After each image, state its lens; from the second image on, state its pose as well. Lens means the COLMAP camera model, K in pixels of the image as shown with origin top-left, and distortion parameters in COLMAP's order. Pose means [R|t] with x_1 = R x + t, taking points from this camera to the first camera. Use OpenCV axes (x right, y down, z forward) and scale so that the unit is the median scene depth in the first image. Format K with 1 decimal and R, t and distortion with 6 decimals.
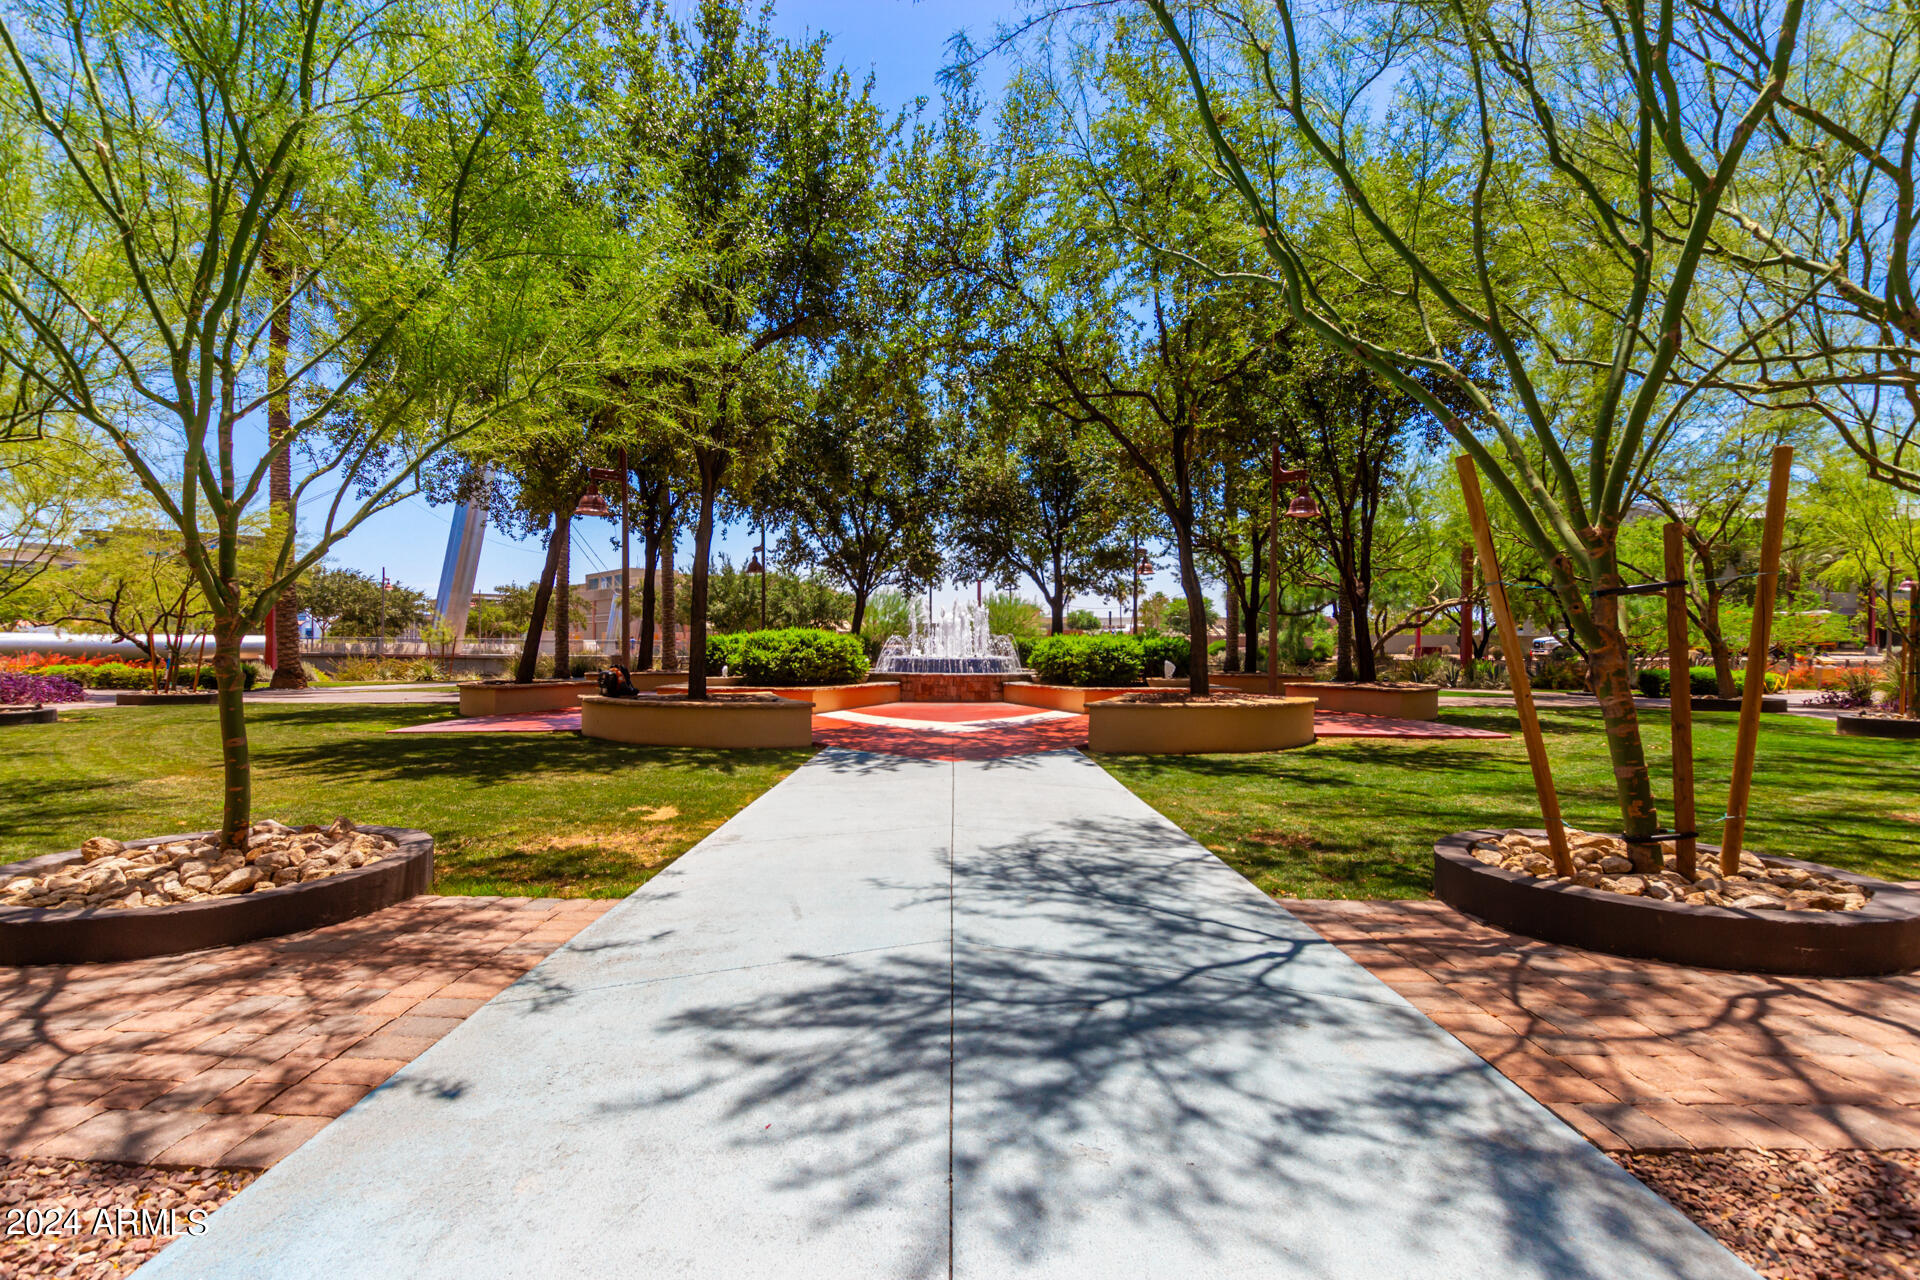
lens RADIAL K [[884.9, 0, 960.7], [0, 884.9, 638.4], [0, 0, 1]] dist [0.006942, -0.004541]
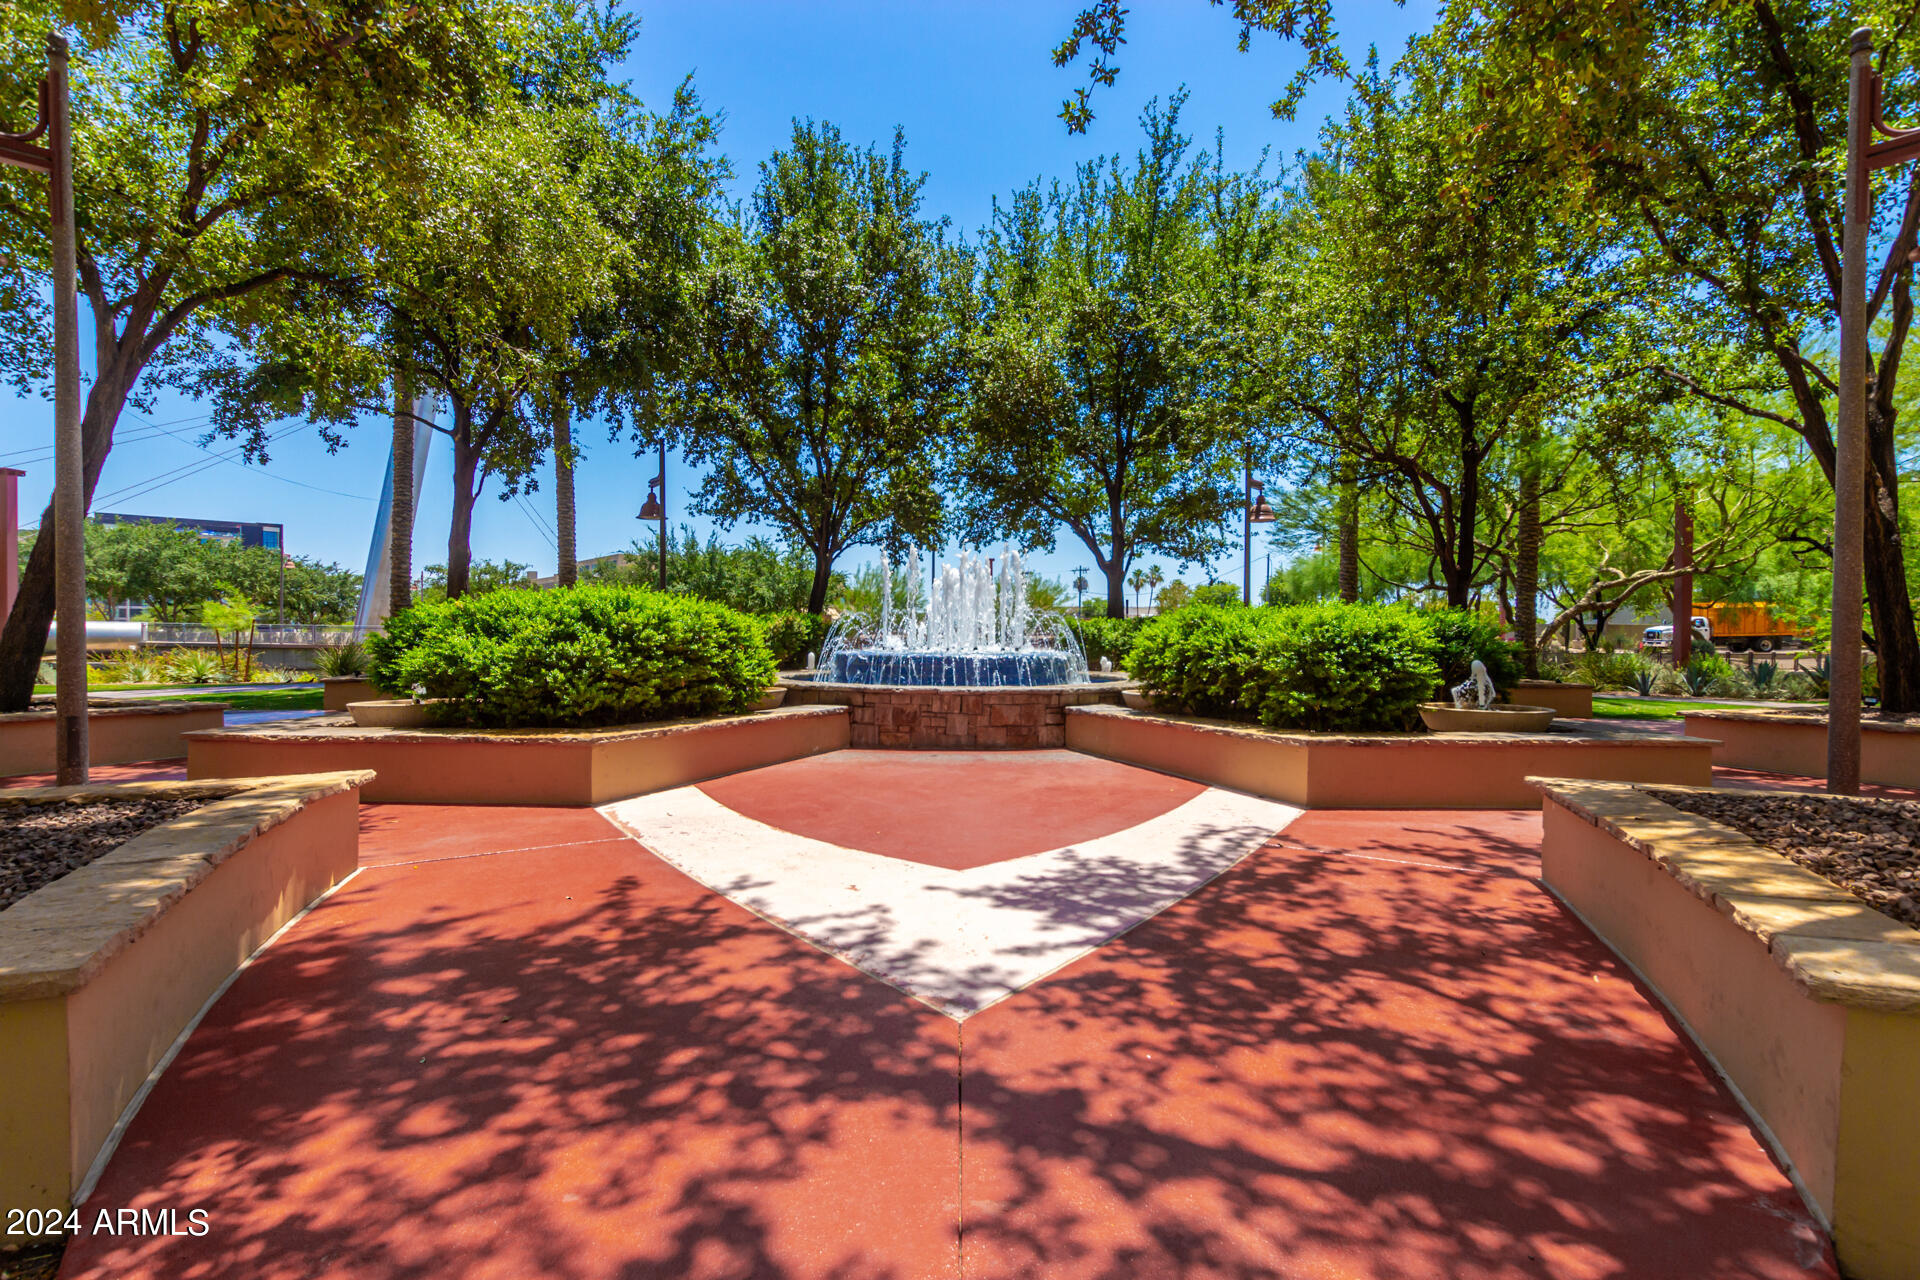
lens RADIAL K [[884.9, 0, 960.5], [0, 884.9, 642.5], [0, 0, 1]] dist [0.006942, -0.004541]
pose [[0.999968, 0.000983, -0.007898, -0.002926], [-0.000865, 0.999890, 0.014826, 0.005108], [0.007912, -0.014819, 0.999859, 0.321388]]
